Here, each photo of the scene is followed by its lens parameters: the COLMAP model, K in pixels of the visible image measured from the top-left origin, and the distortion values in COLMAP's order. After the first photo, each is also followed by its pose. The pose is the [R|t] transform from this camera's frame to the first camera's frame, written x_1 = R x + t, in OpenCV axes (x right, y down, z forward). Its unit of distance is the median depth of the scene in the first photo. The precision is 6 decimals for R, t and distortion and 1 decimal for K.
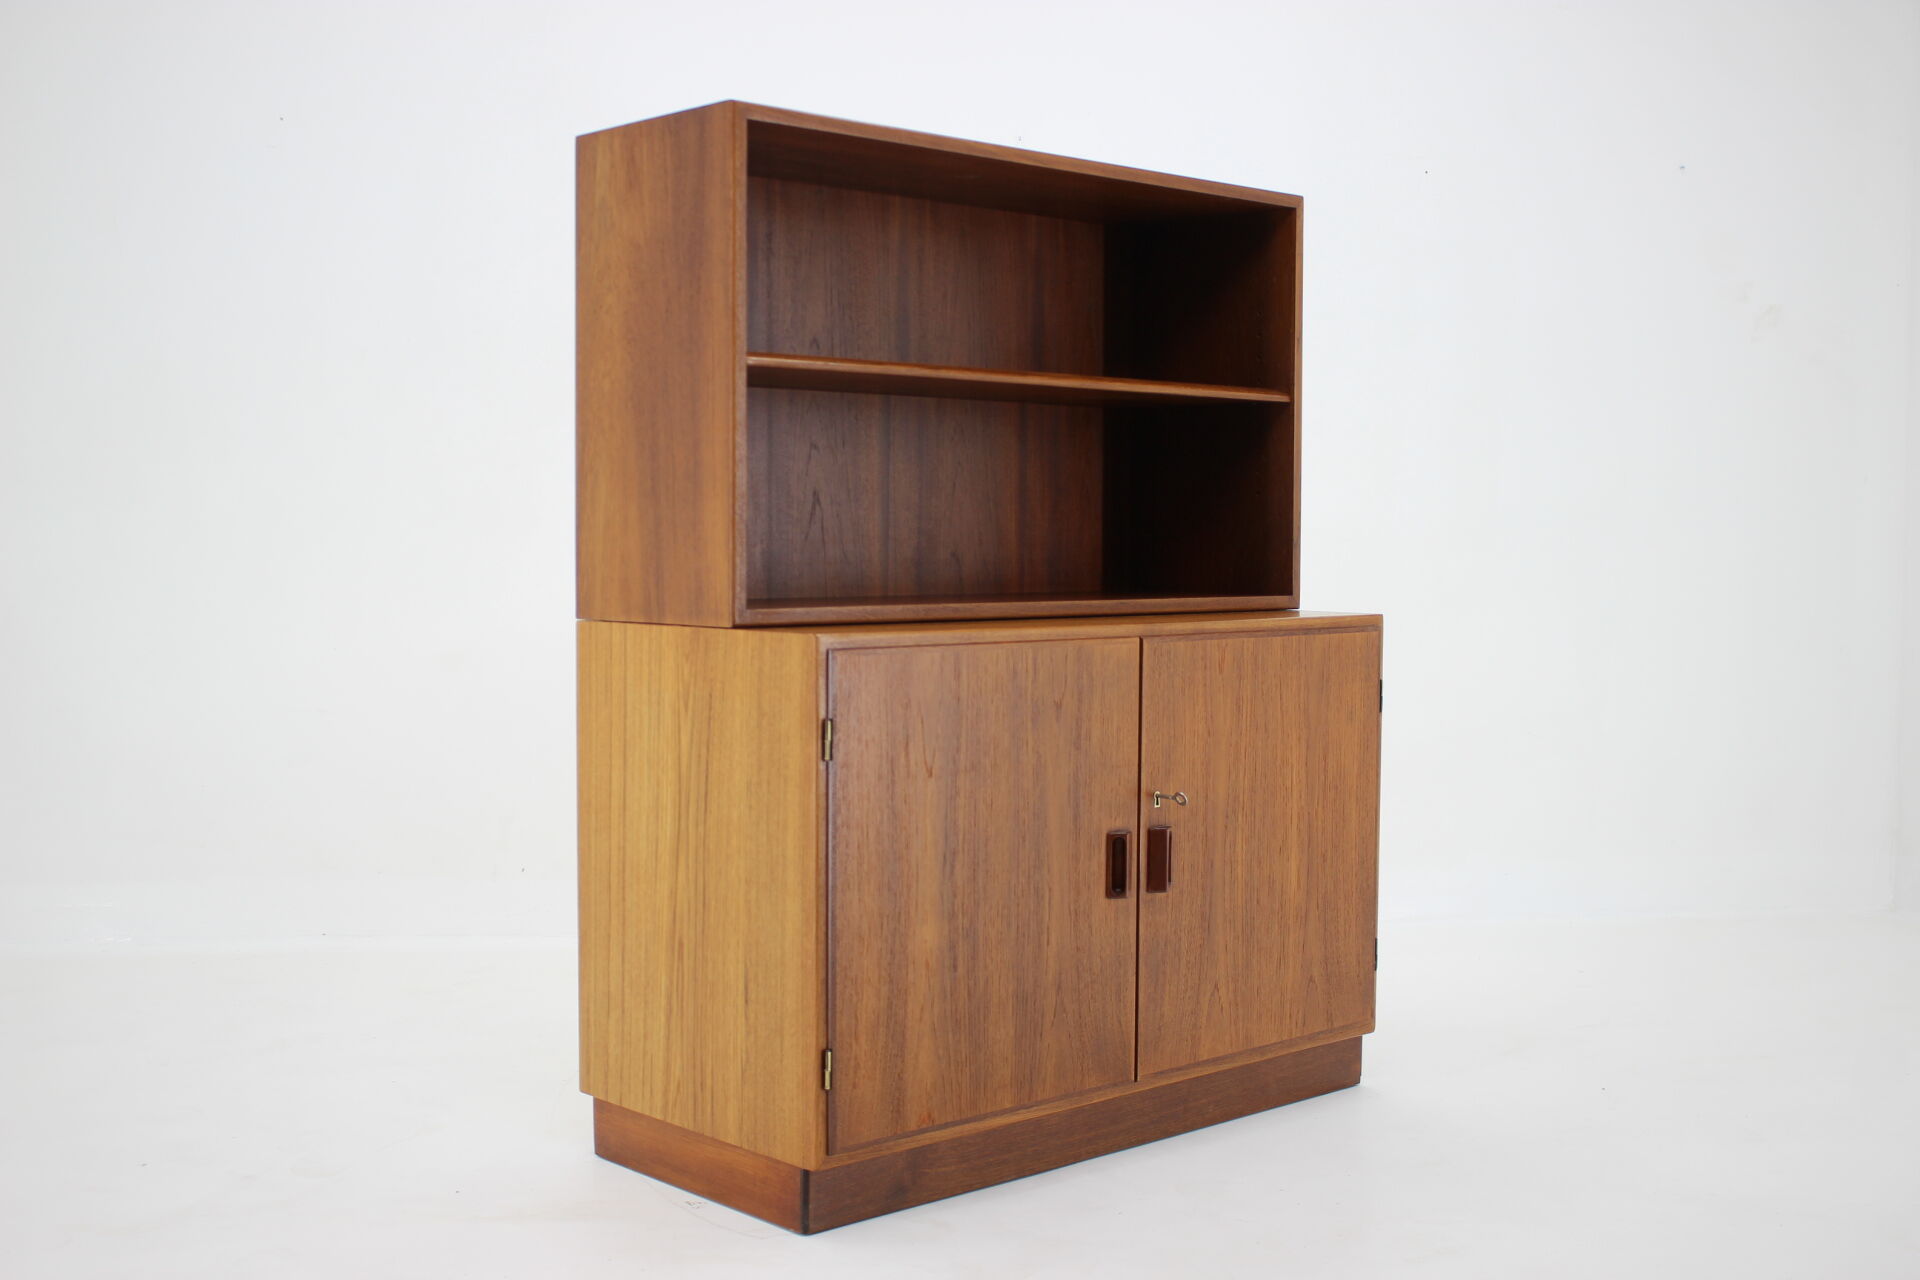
lens RADIAL K [[2279.7, 0, 955.0], [0, 2279.7, 647.1], [0, 0, 1]] dist [-0.127108, 0.000000]
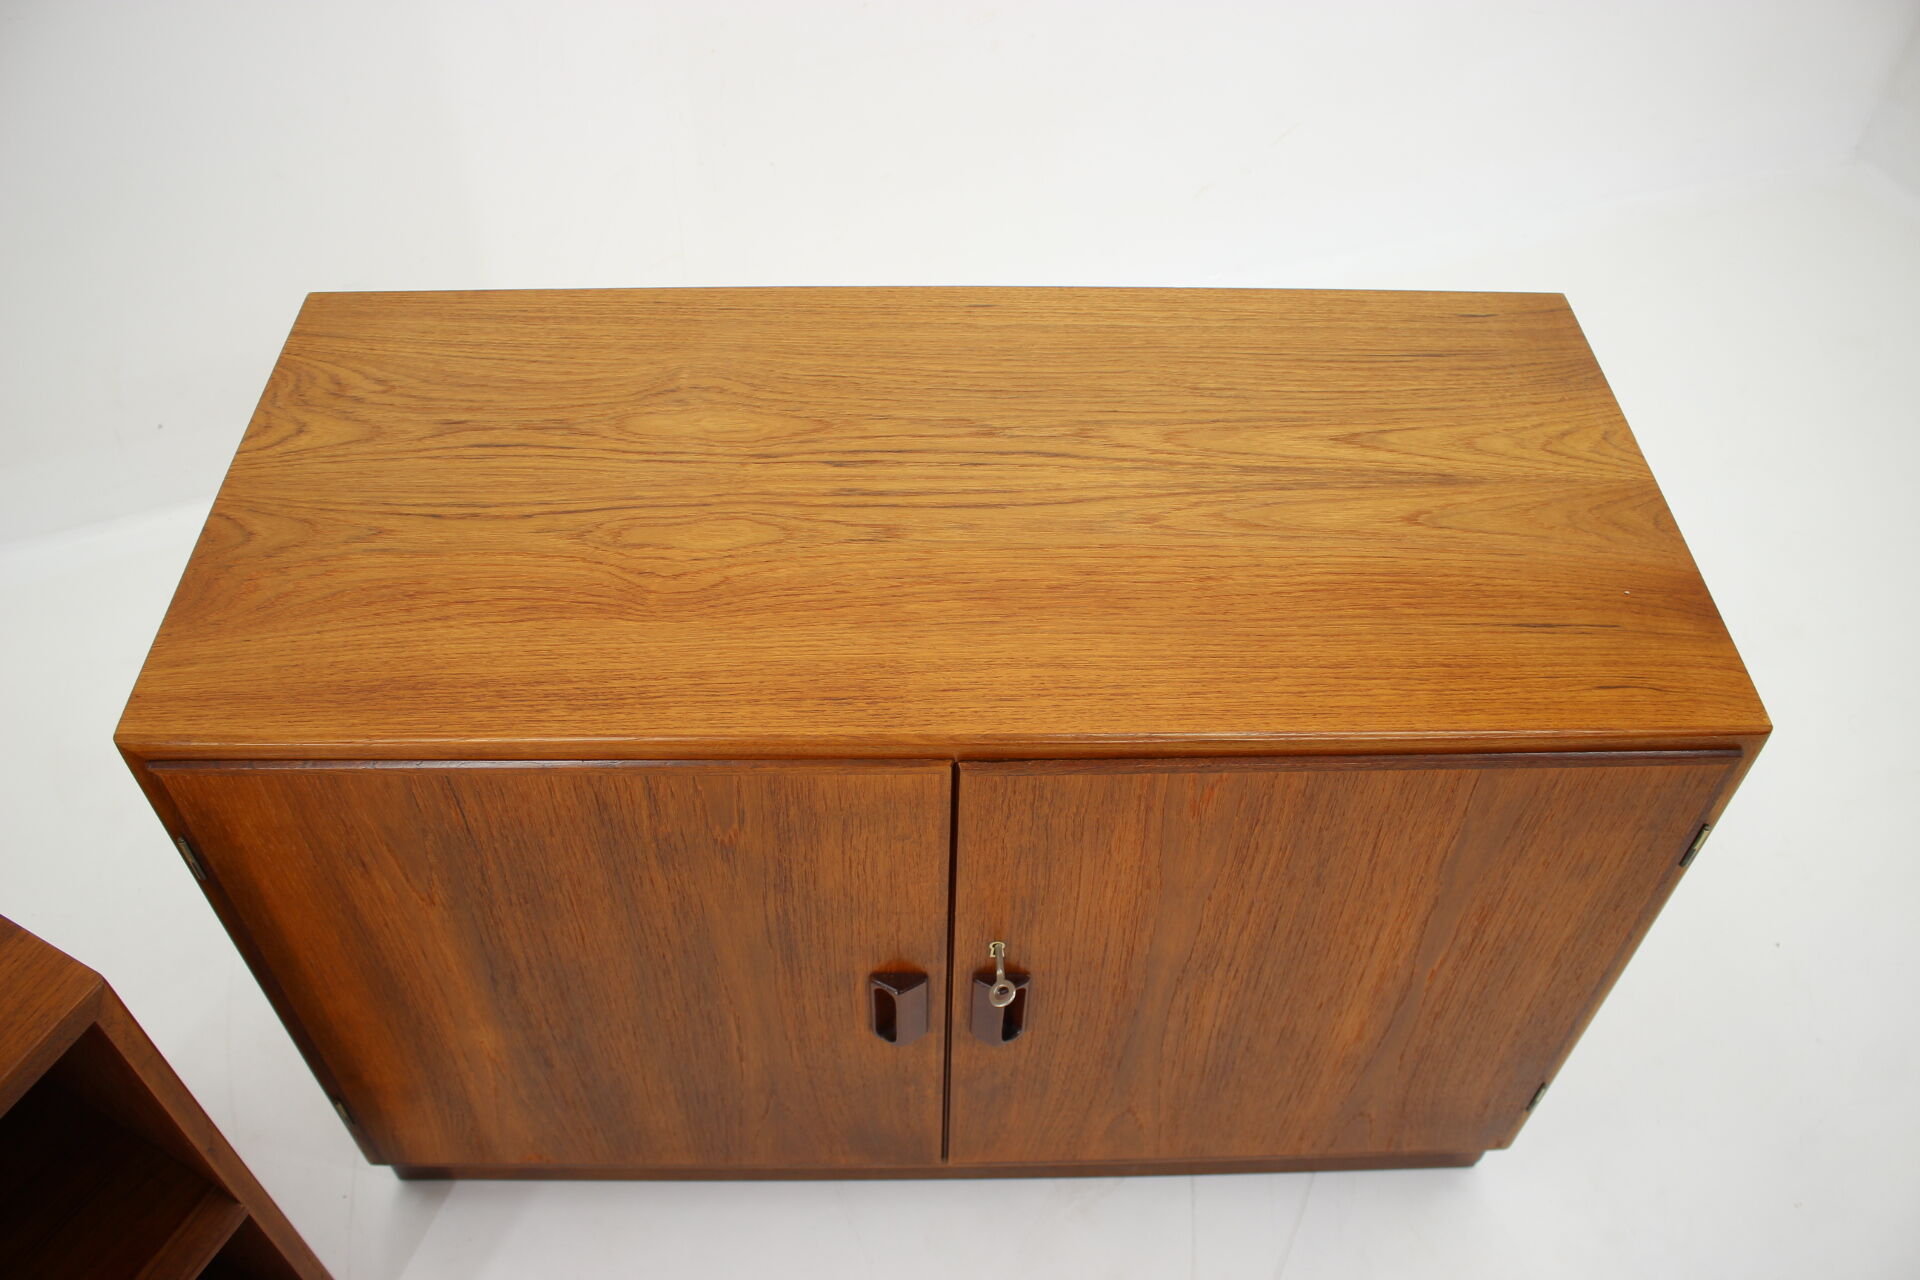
lens RADIAL K [[1572.6, 0, 958.6], [0, 1572.6, 651.6], [0, 0, 1]] dist [-0.138694, 0.056416]
pose [[0.744734, 0.495324, -0.447243, 0.212588], [-0.047512, 0.707817, 0.704796, -0.249378], [0.665668, -0.503636, 0.550669, 0.801112]]
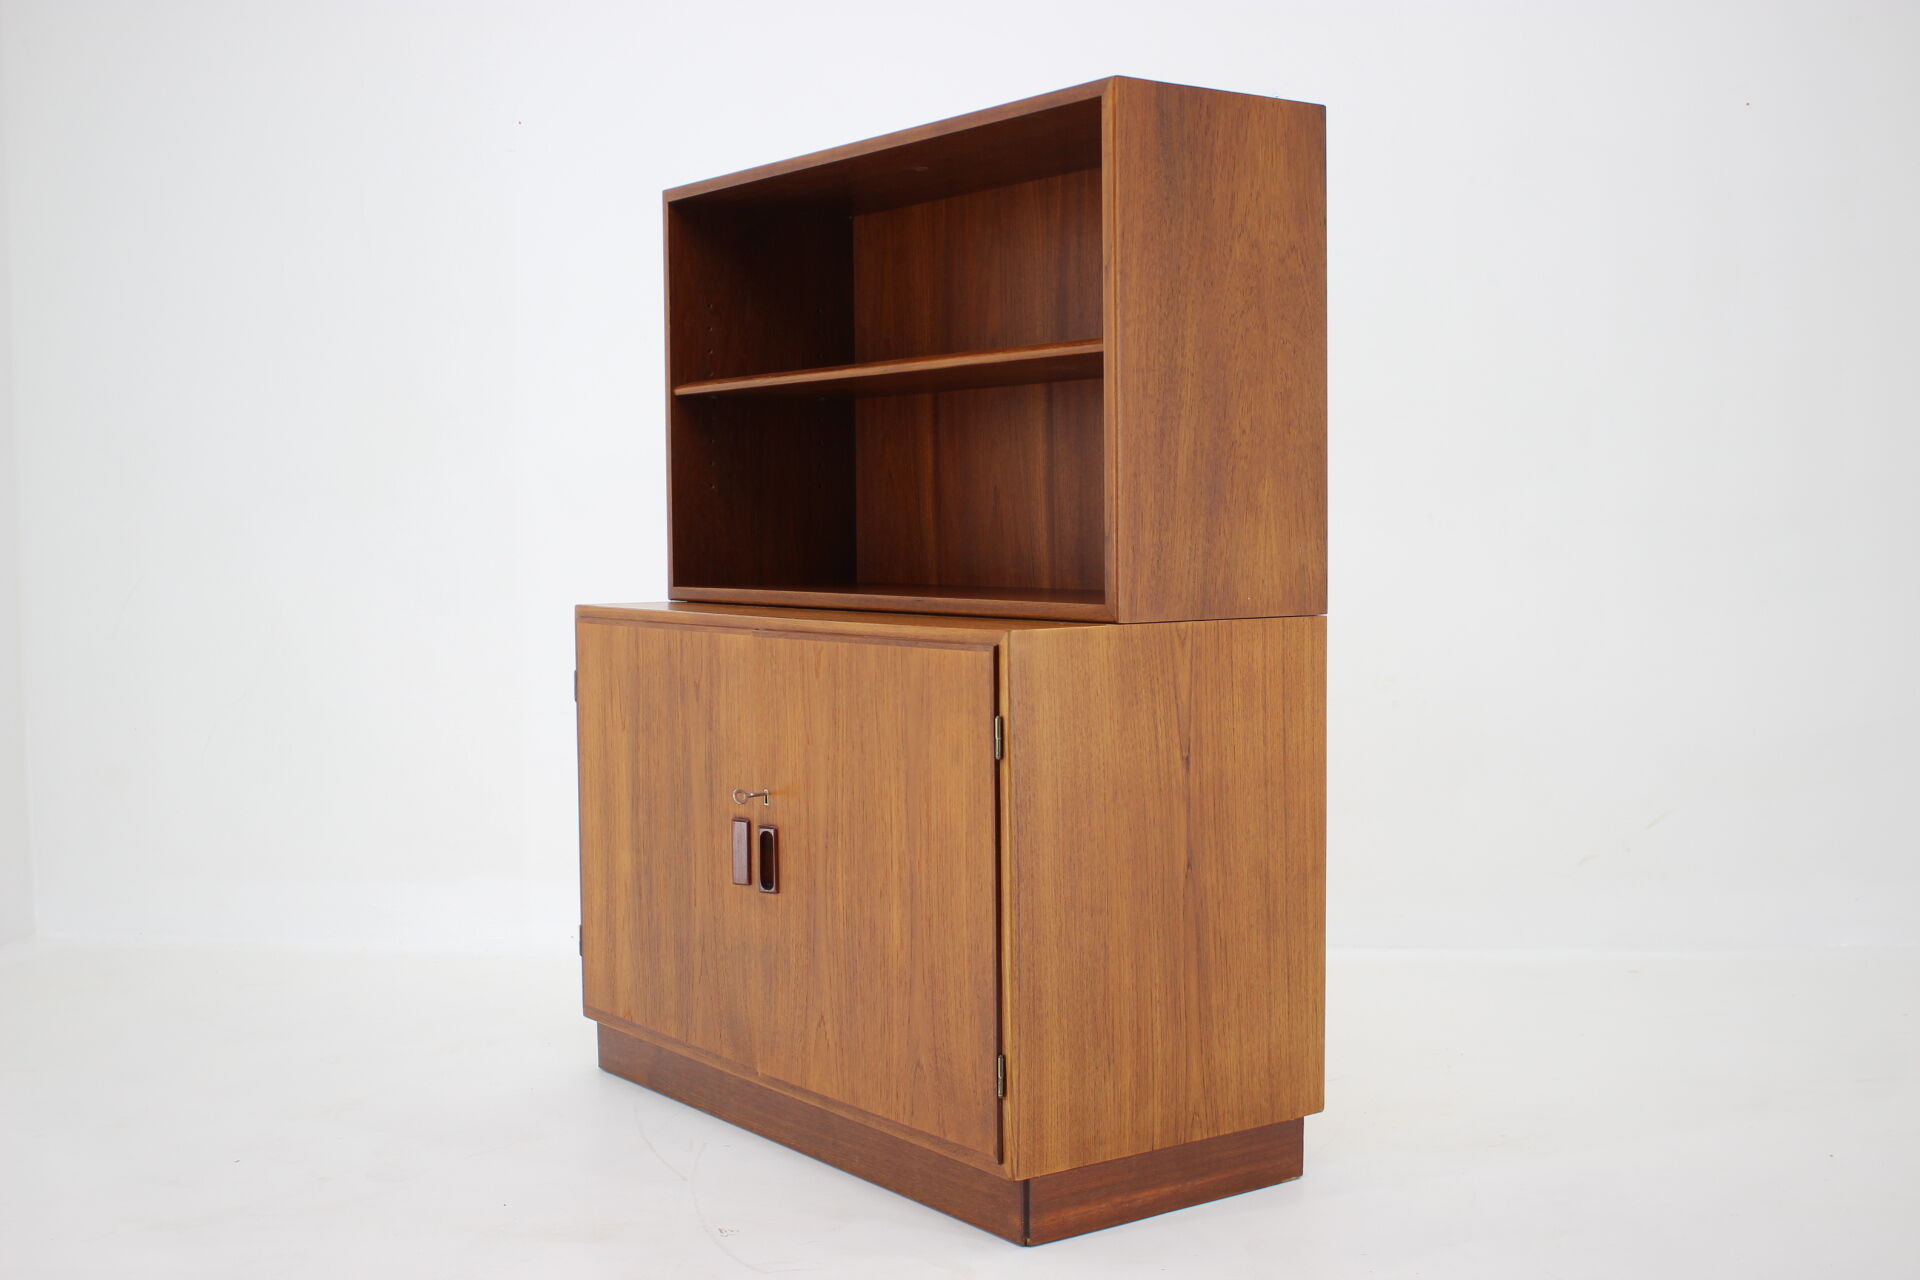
lens RADIAL K [[2246.1, 0, 957.5], [0, 2246.1, 633.0], [0, 0, 1]] dist [-0.115283, 0.000000]
pose [[-0.130778, 0.046609, -0.990315, 1.008794], [-0.043165, 0.997679, 0.052655, -0.056720], [0.990472, 0.049633, -0.128463, 1.174816]]
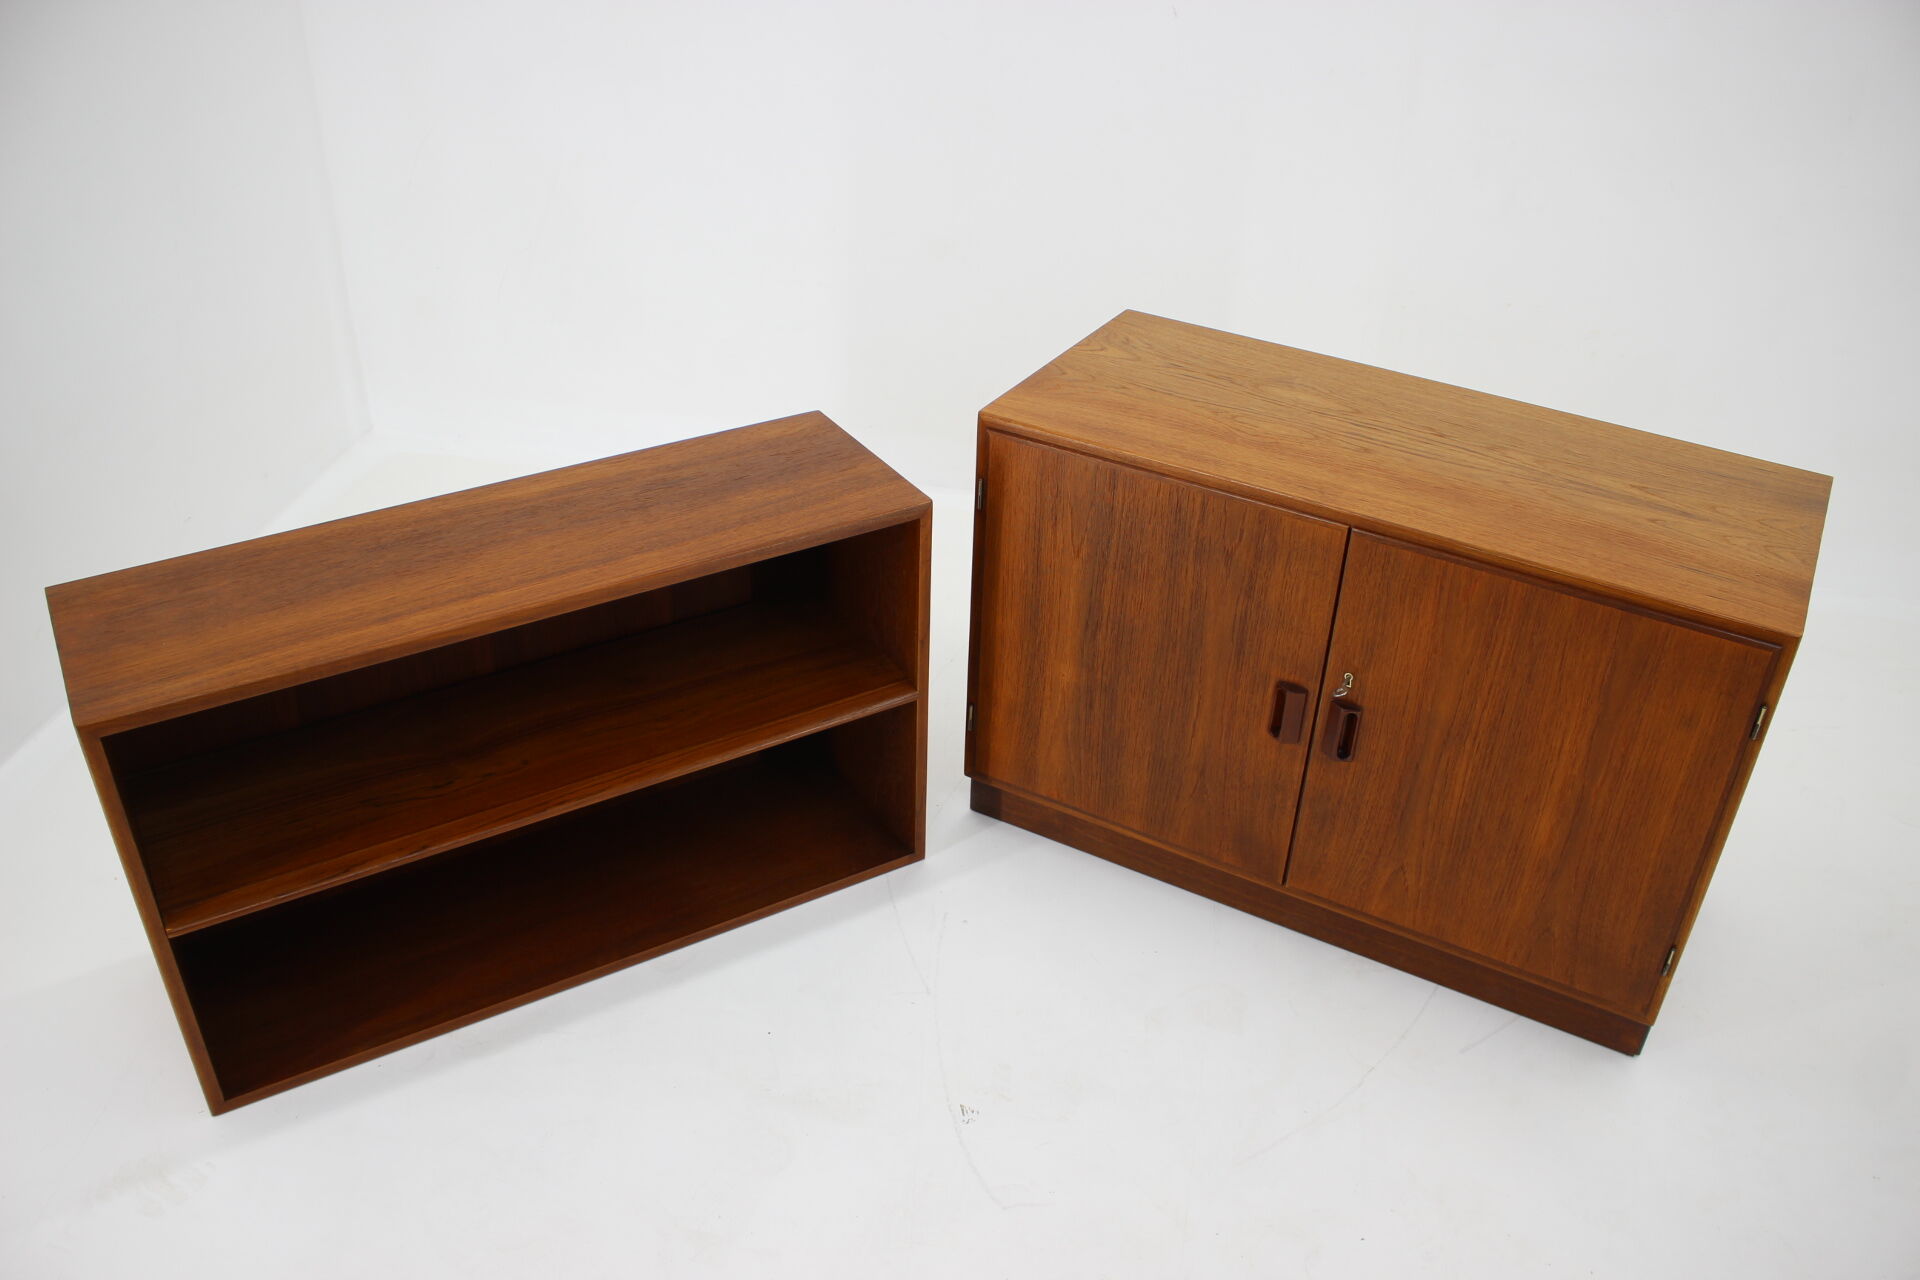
lens RADIAL K [[1572.6, 0, 970.1], [0, 1572.6, 653.9], [0, 0, 1]] dist [-0.138694, 0.056416]
pose [[0.292080, 0.517942, -0.804005, 0.571510], [-0.079970, 0.850946, 0.519130, -0.278290], [0.953045, -0.087331, 0.289964, 0.630649]]
